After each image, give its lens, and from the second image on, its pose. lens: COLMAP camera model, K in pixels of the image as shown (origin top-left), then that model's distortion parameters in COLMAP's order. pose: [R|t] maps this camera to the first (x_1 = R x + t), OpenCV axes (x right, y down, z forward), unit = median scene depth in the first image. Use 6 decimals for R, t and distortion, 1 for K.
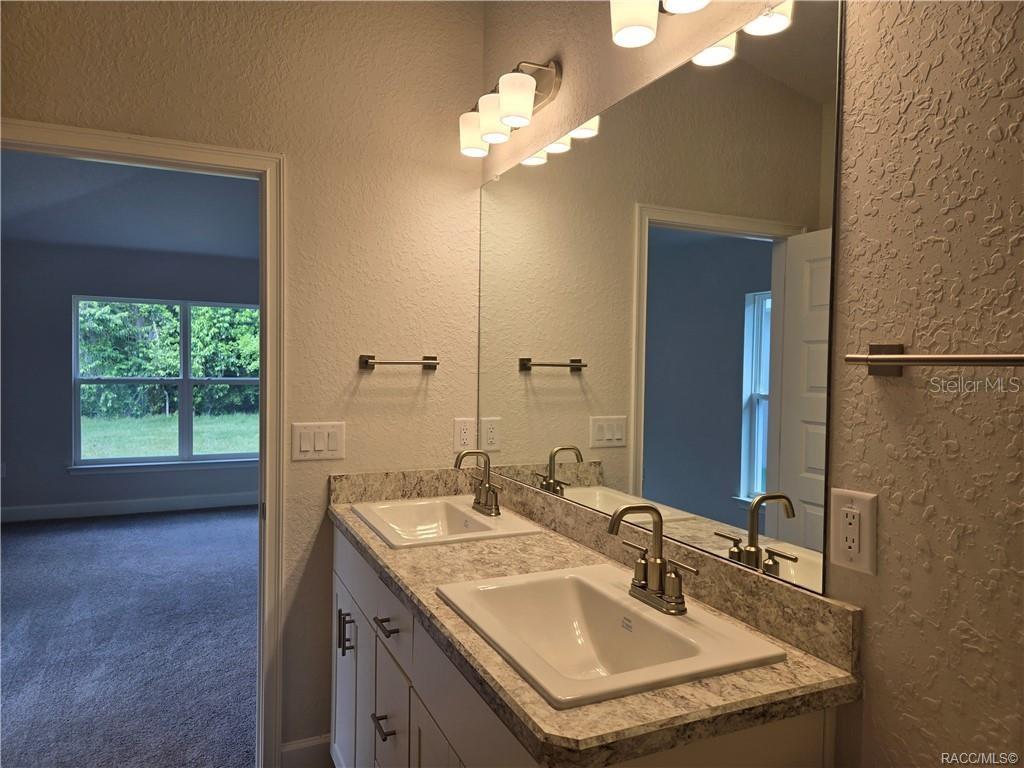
lens RADIAL K [[684.2, 0, 512.0], [0, 684.2, 384.0], [0, 0, 1]] dist [0.083604, -0.075676]
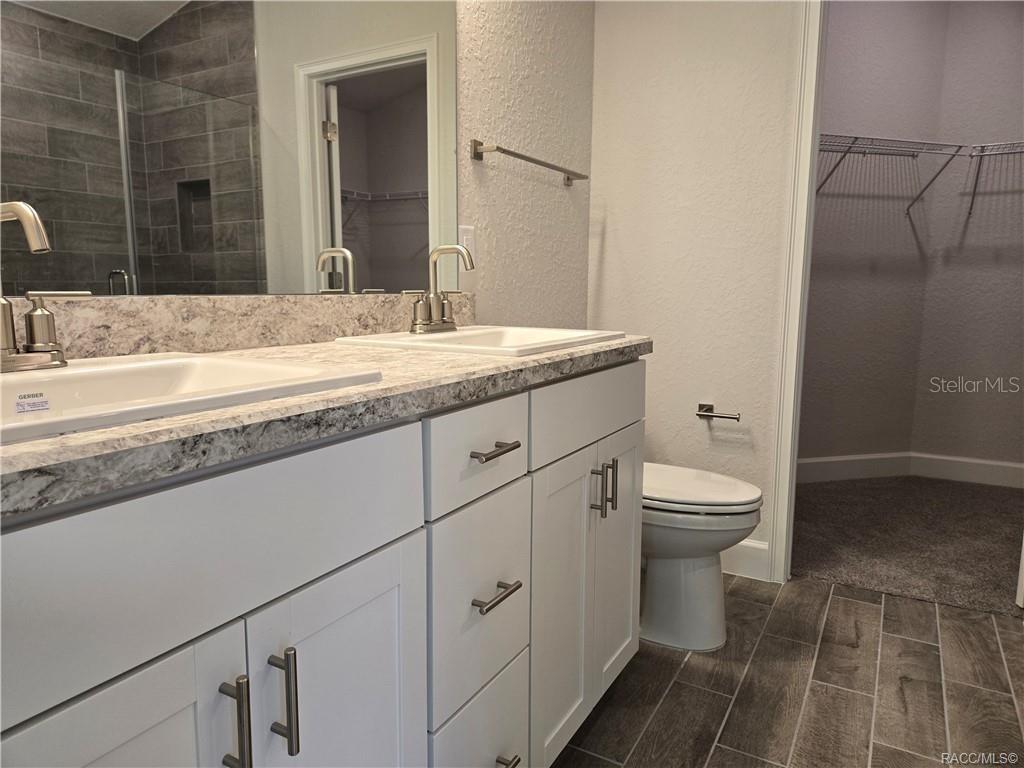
lens RADIAL K [[684.2, 0, 512.0], [0, 684.2, 384.0], [0, 0, 1]] dist [0.083604, -0.075676]
pose [[-0.575241, -0.131182, 0.807397, -0.991937], [0.013376, 0.985416, 0.169635, 0.246677], [-0.817875, 0.108381, -0.565097, 1.871600]]
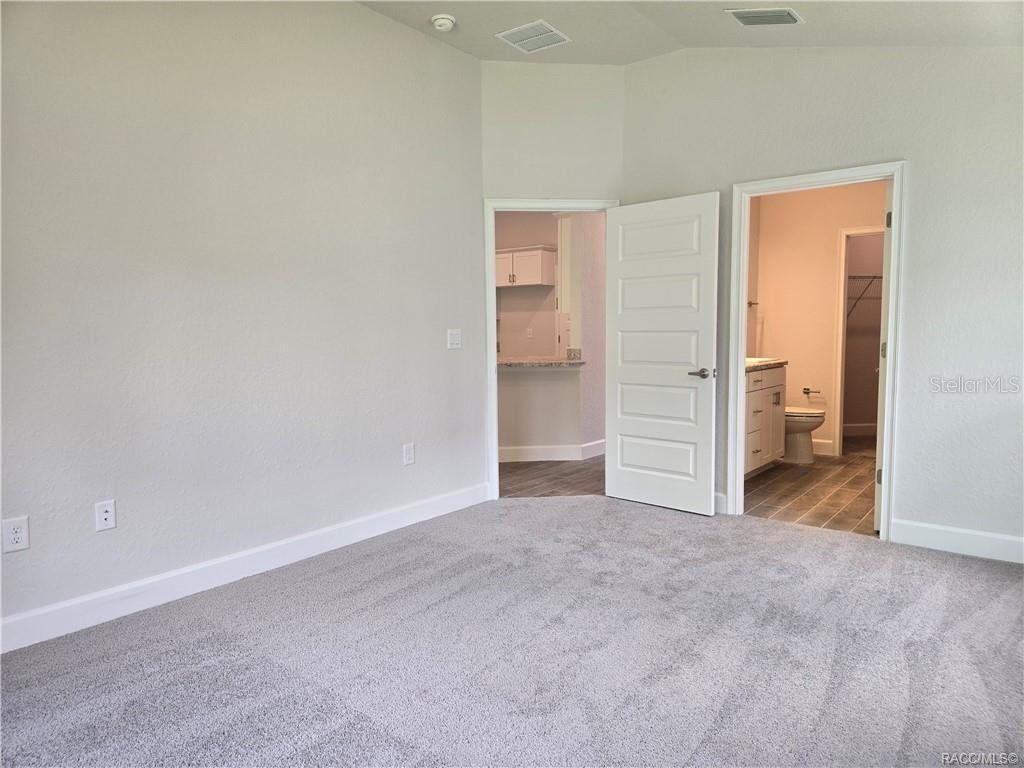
lens RADIAL K [[684.2, 0, 512.0], [0, 684.2, 384.0], [0, 0, 1]] dist [0.083604, -0.075676]
pose [[-0.450832, -0.081567, 0.888874, -3.282486], [0.030583, 0.993820, 0.106709, 0.001233], [-0.892085, 0.075292, -0.445552, 4.516293]]
